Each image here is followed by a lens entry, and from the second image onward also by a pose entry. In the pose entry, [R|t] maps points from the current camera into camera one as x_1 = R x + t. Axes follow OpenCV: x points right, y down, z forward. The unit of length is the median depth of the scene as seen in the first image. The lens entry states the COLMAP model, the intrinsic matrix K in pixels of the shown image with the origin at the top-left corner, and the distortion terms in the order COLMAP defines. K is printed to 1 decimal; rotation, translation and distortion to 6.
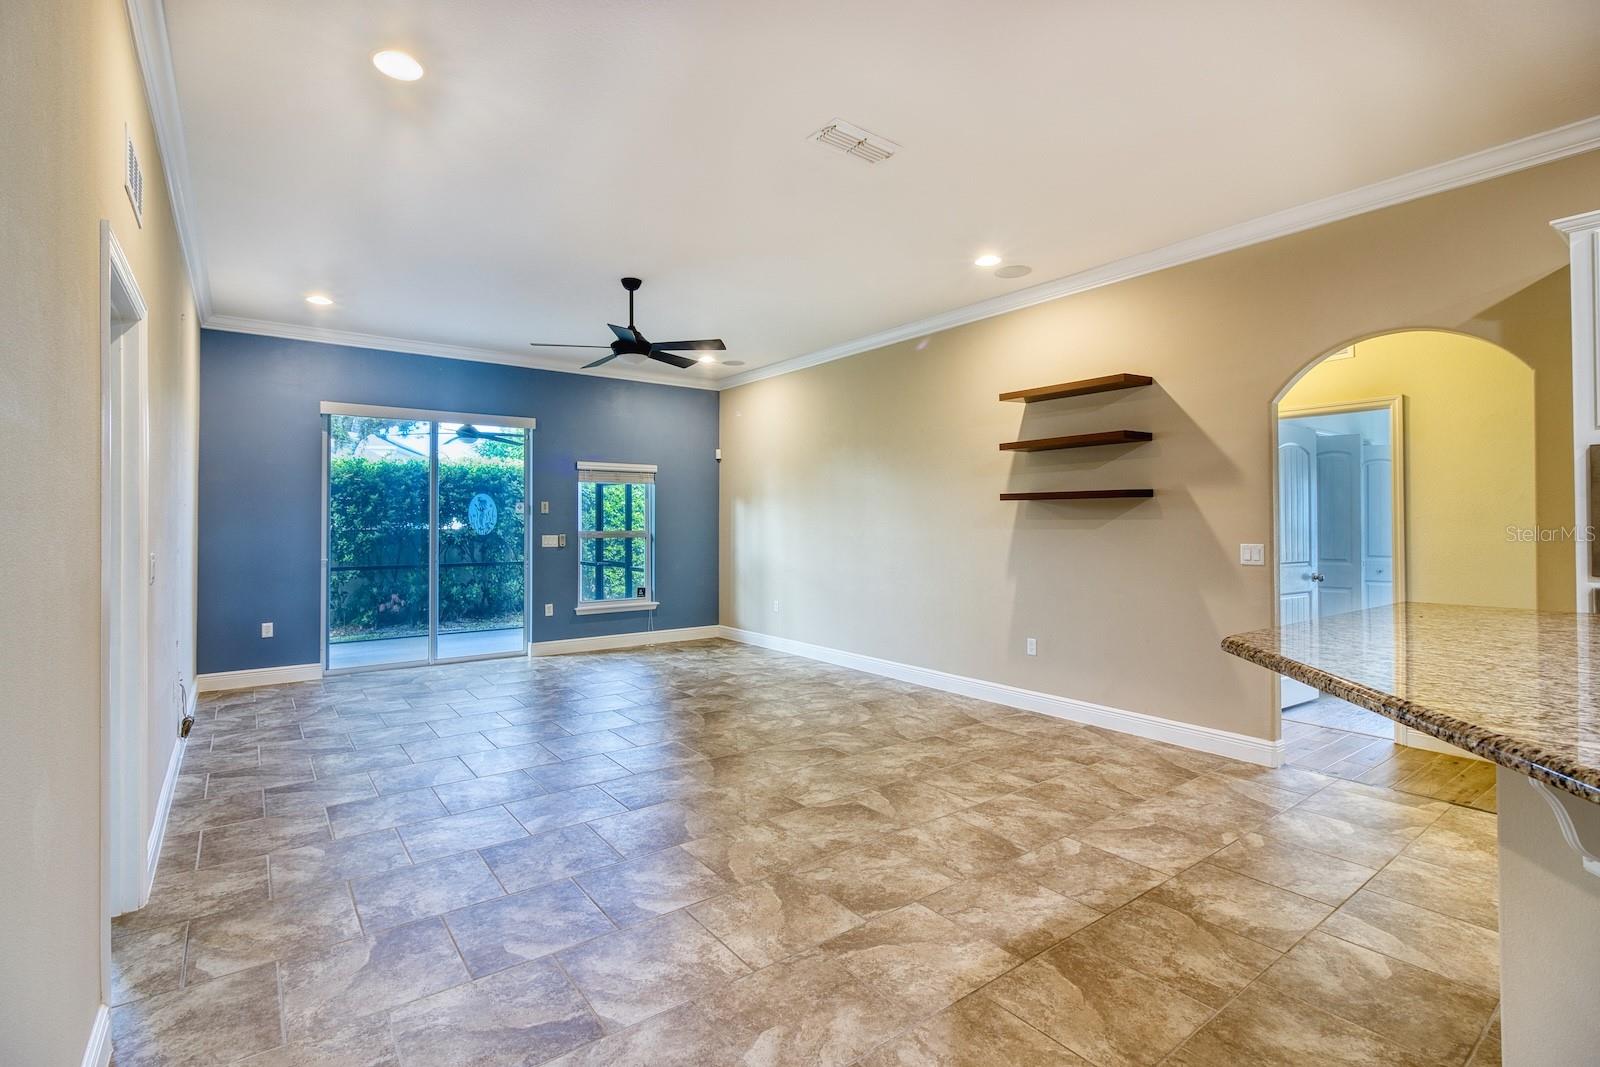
lens RADIAL K [[737.5, 0, 796.6], [0, 737.5, 518.9], [0, 0, 1]] dist [-0.000658, -0.001051]
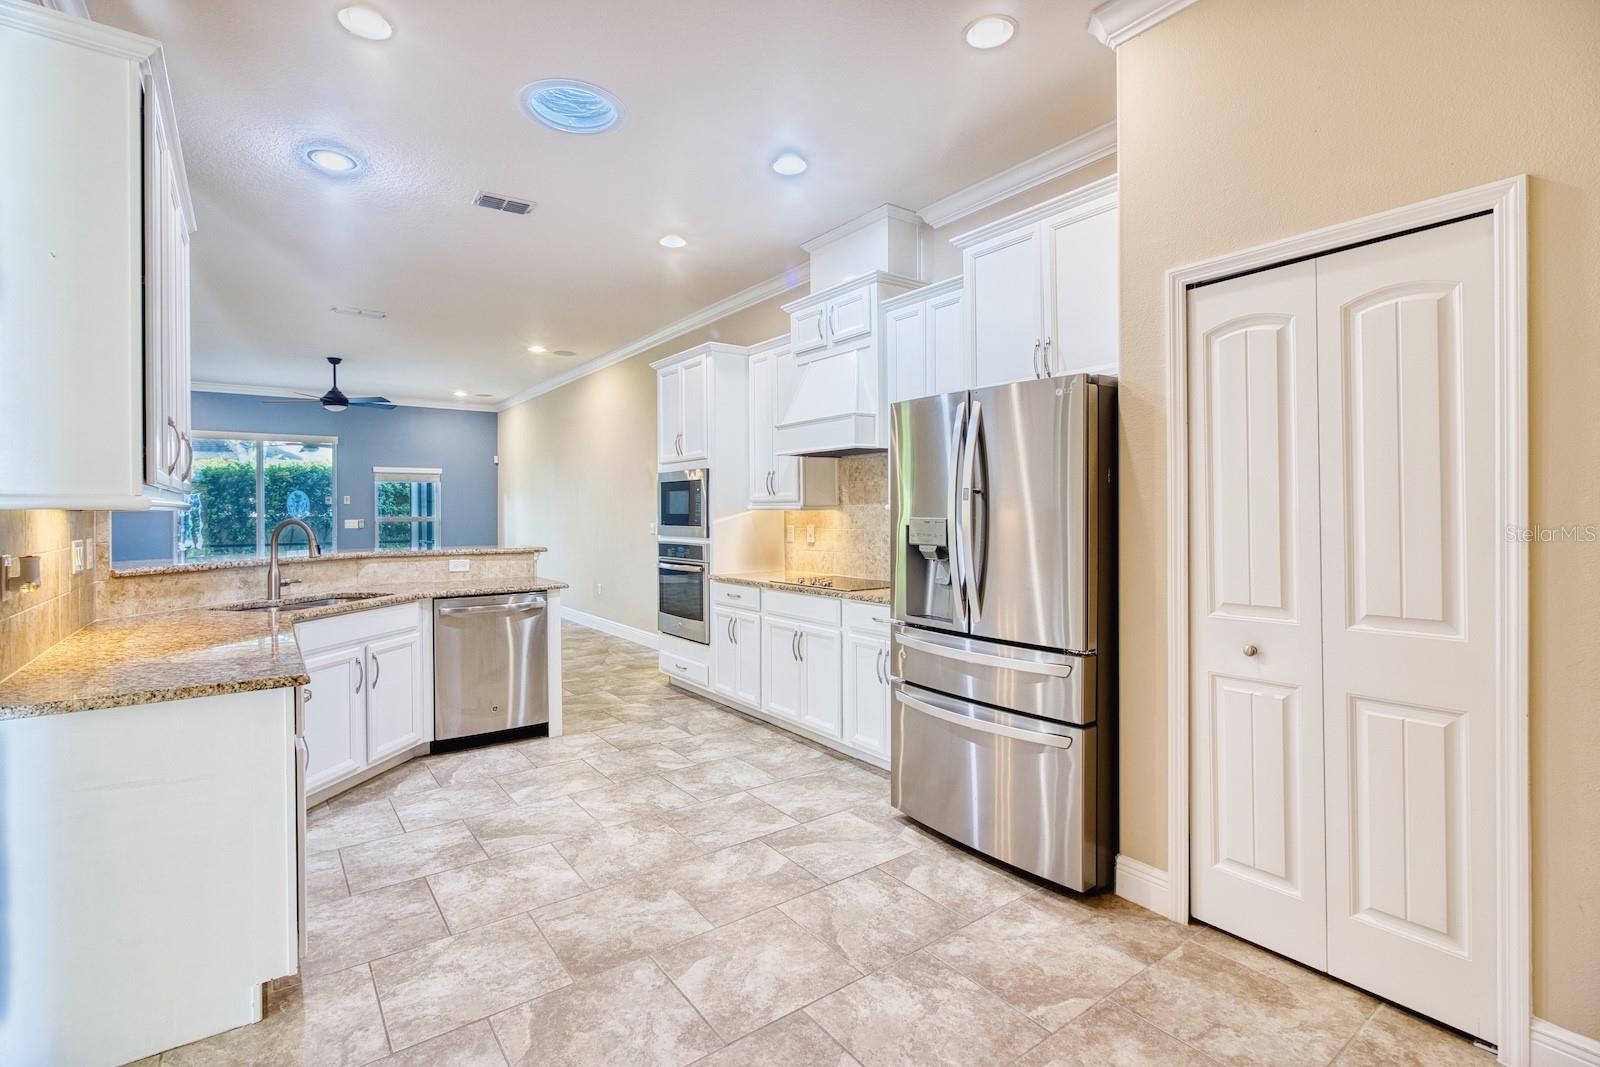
lens RADIAL K [[737.5, 0, 776.3], [0, 737.5, 513.8], [0, 0, 1]] dist [-0.000658, -0.001051]
pose [[0.999308, 0.001140, -0.037180, 0.241977], [-0.000822, 0.999963, 0.008559, -0.000843], [0.037188, -0.008523, 0.999272, -0.171120]]
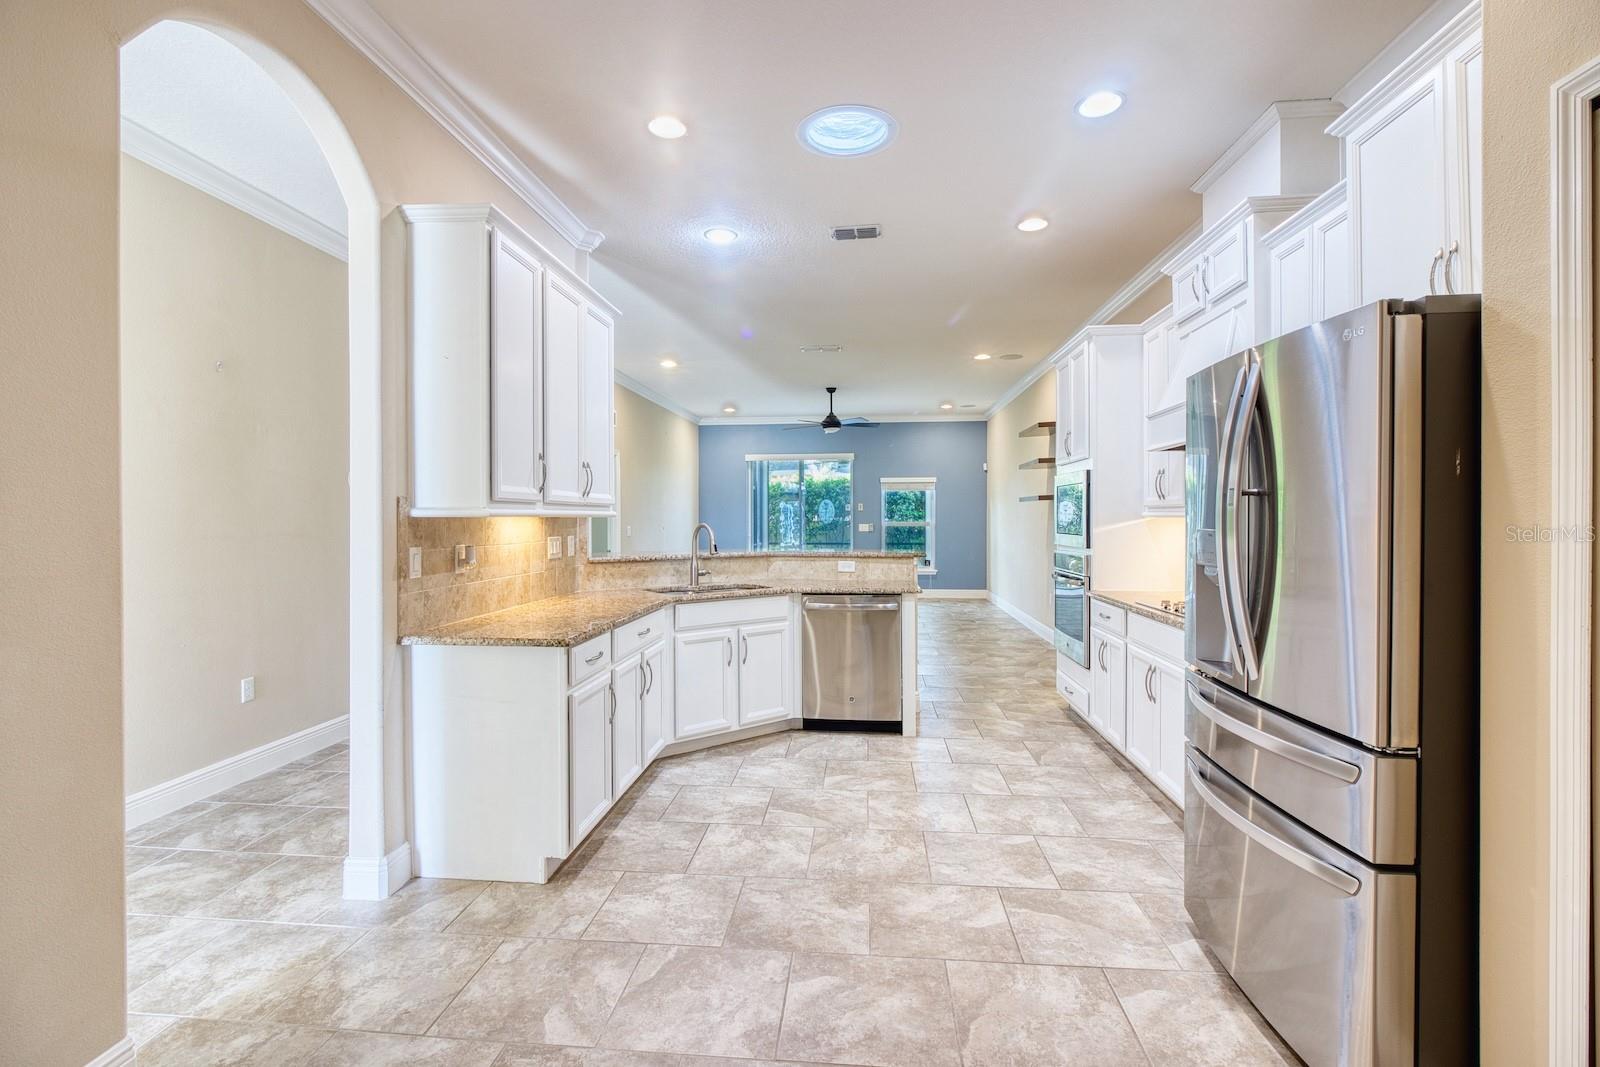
lens RADIAL K [[737.5, 0, 789.6], [0, 737.5, 522.8], [0, 0, 1]] dist [-0.000658, -0.001051]
pose [[0.728000, 0.008682, -0.685522, 0.306040], [0.000863, 0.999907, 0.013581, -0.001342], [0.685576, -0.010478, 0.727926, -0.139006]]
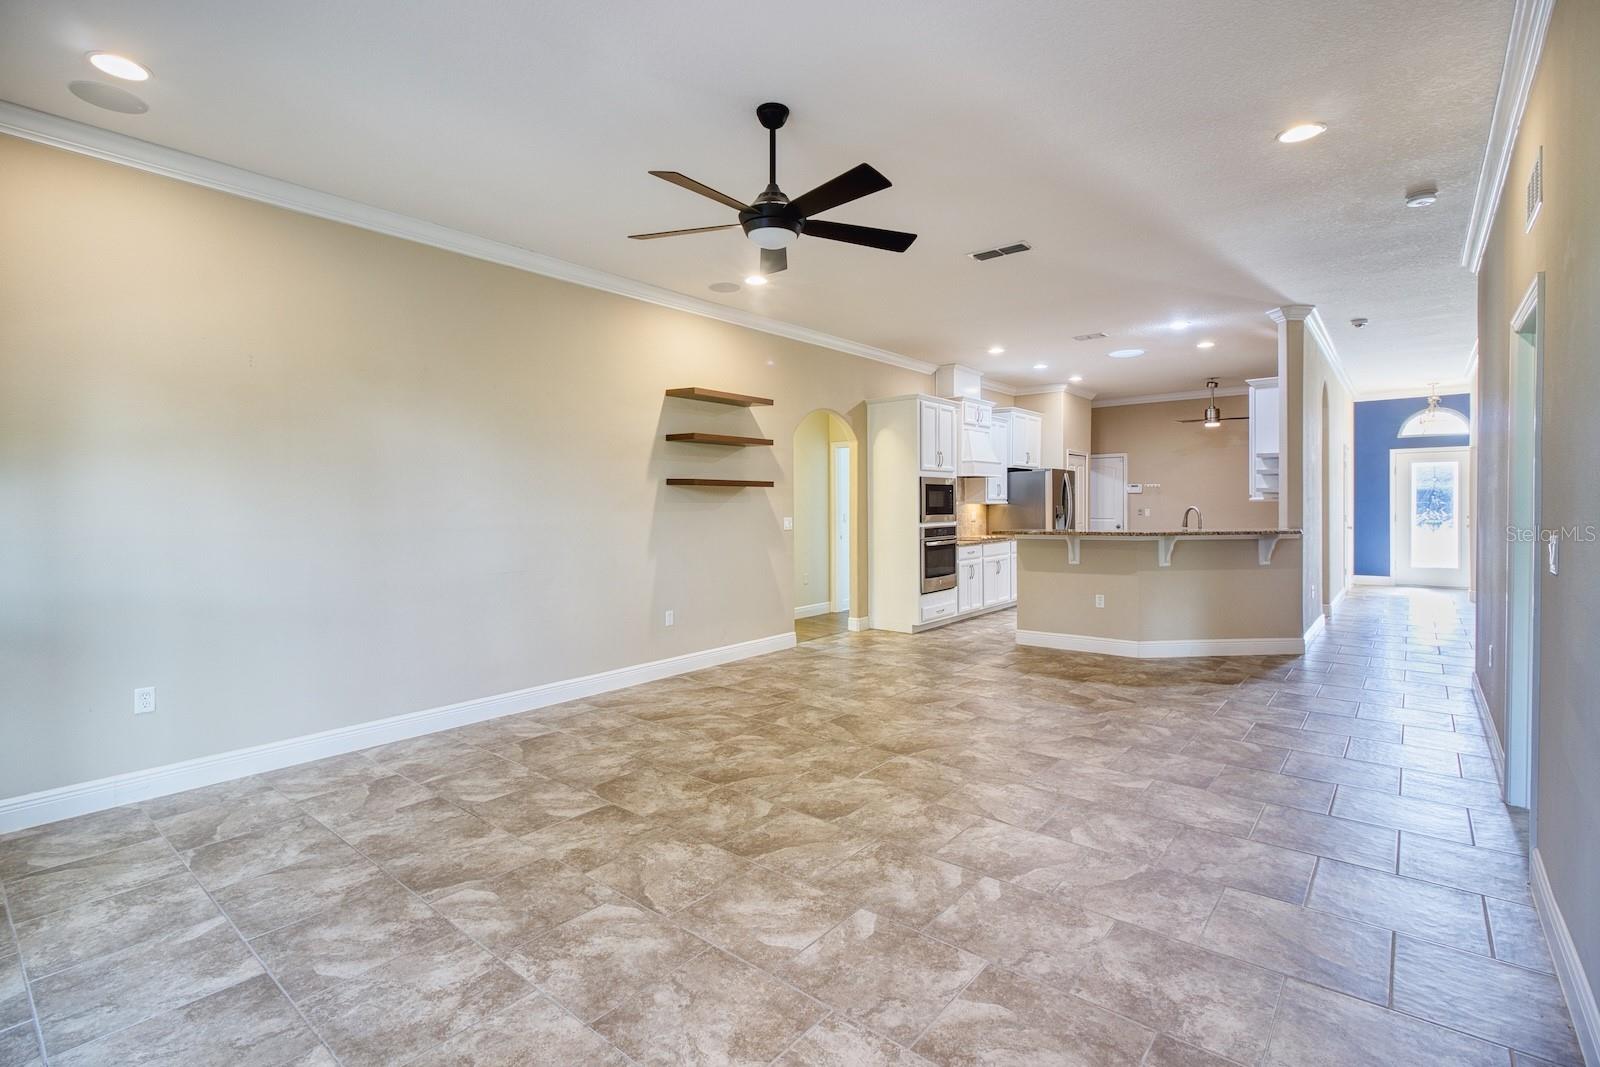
lens RADIAL K [[737.5, 0, 789.0], [0, 737.5, 518.6], [0, 0, 1]] dist [-0.000658, -0.001051]
pose [[-0.220351, -0.014750, 0.975309, -1.551545], [0.001033, 0.999882, 0.015355, 0.014949], [-0.975420, 0.004391, -0.220310, 2.090617]]
